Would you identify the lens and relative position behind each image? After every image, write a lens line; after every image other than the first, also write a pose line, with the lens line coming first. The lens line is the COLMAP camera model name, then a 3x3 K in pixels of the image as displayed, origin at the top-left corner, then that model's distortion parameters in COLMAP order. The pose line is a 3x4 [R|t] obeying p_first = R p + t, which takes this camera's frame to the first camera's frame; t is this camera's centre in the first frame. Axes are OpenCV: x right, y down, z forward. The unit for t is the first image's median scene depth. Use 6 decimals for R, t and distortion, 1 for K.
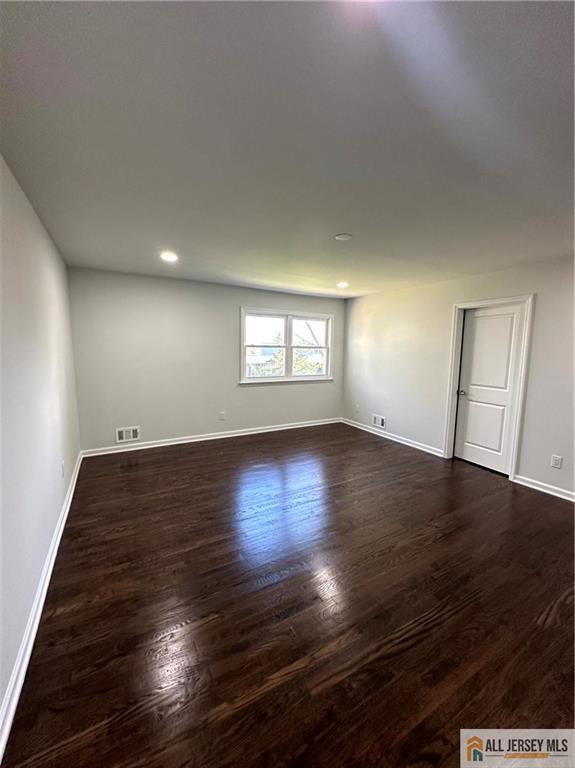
lens RADIAL K [[305.6, 0, 287.5], [0, 305.6, 384.0], [0, 0, 1]] dist [-0.000628, 0.000554]
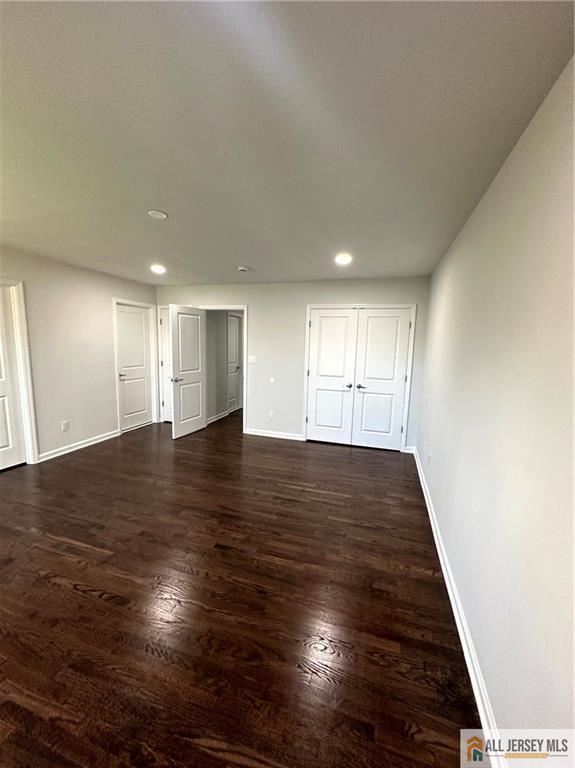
lens RADIAL K [[305.6, 0, 287.5], [0, 305.6, 384.0], [0, 0, 1]] dist [-0.000628, 0.000554]
pose [[-0.675426, -0.135383, 0.724894, -0.632029], [0.047140, 0.973066, 0.225655, -0.155829], [-0.735919, 0.186585, -0.650852, 1.140142]]
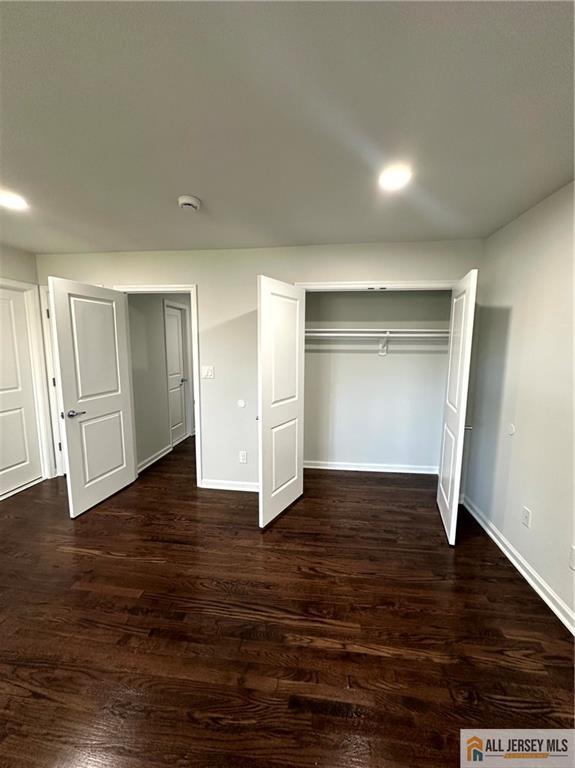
lens RADIAL K [[305.6, 0, 287.5], [0, 305.6, 384.0], [0, 0, 1]] dist [-0.000628, 0.000554]
pose [[-0.795433, -0.101323, 0.597512, -0.144338], [0.049791, 0.971666, 0.231054, -0.108216], [-0.603993, 0.213539, -0.767850, 0.834058]]
